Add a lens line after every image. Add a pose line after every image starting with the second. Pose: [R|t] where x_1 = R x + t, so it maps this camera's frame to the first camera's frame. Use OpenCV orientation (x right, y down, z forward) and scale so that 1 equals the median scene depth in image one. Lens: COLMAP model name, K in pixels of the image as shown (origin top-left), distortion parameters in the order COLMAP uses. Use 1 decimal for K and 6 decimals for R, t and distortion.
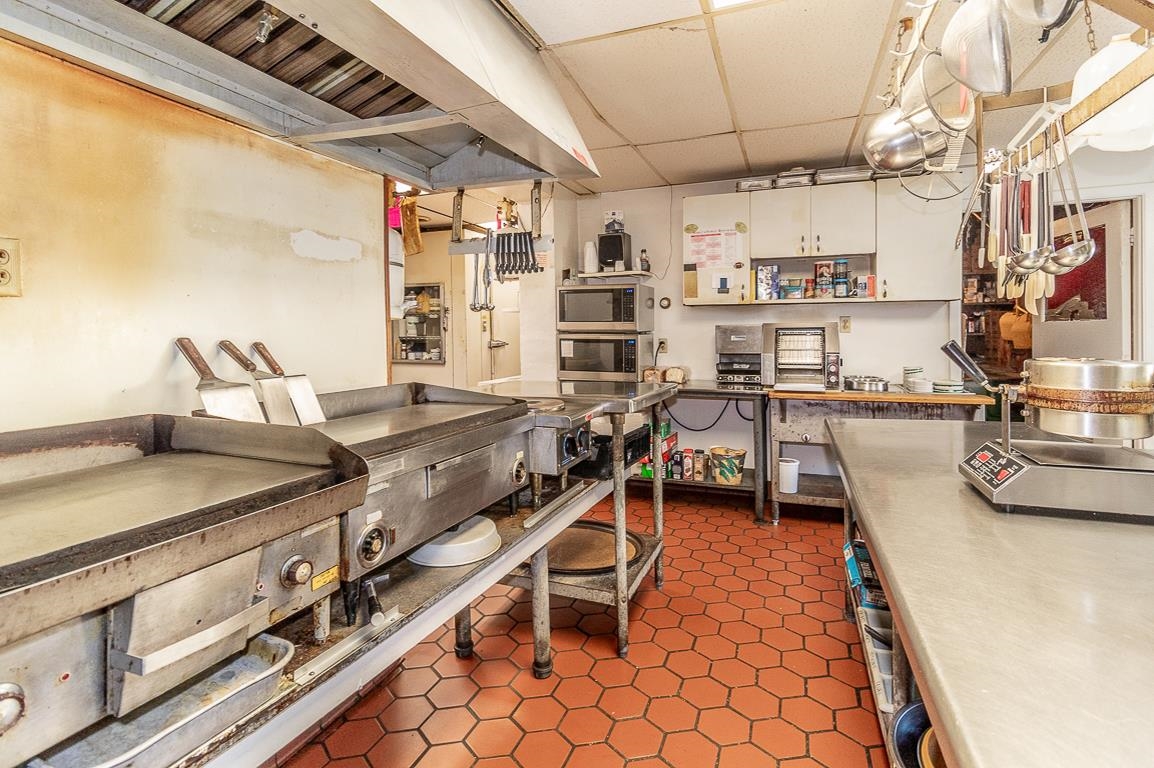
lens RADIAL K [[538.5, 0, 586.7], [0, 538.5, 328.3], [0, 0, 1]] dist [0.002357, 0.000811]
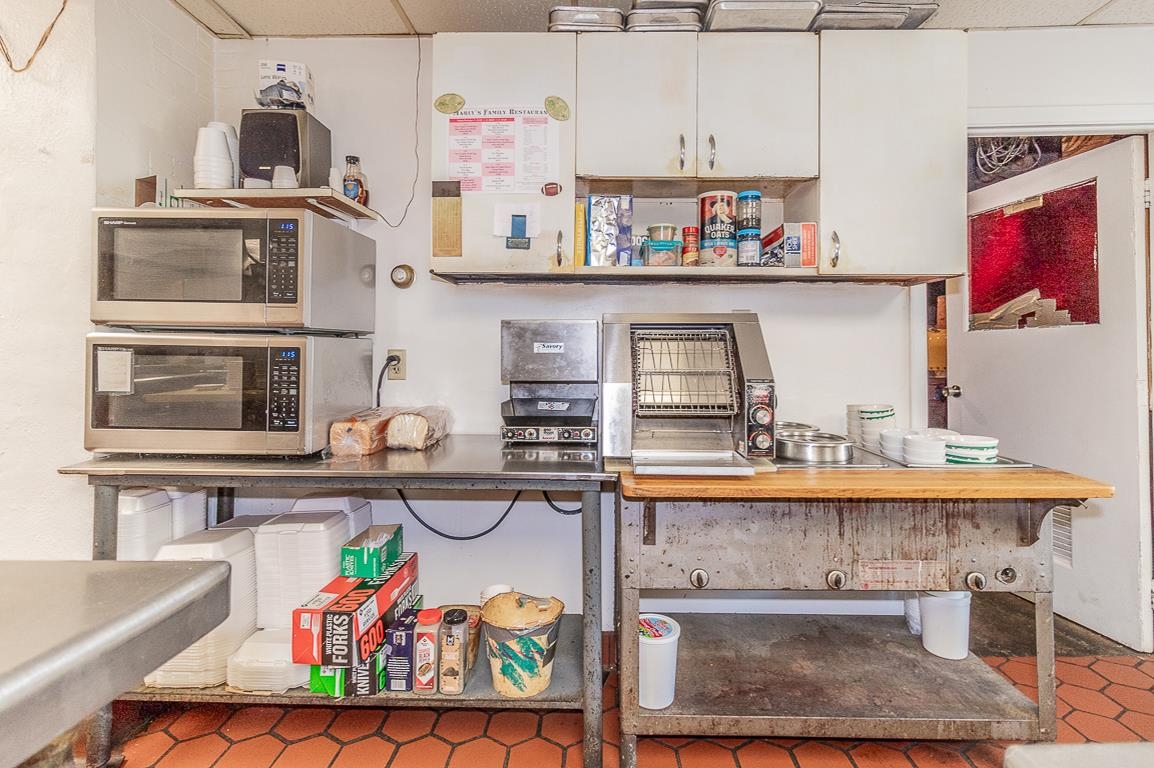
lens RADIAL K [[538.5, 0, 590.8], [0, 538.5, 344.5], [0, 0, 1]] dist [0.002357, 0.000811]
pose [[0.935077, 0.015534, 0.354104, 0.153375], [-0.012335, 0.999860, -0.011288, 0.020601], [-0.354230, 0.006187, 0.935138, 0.559959]]
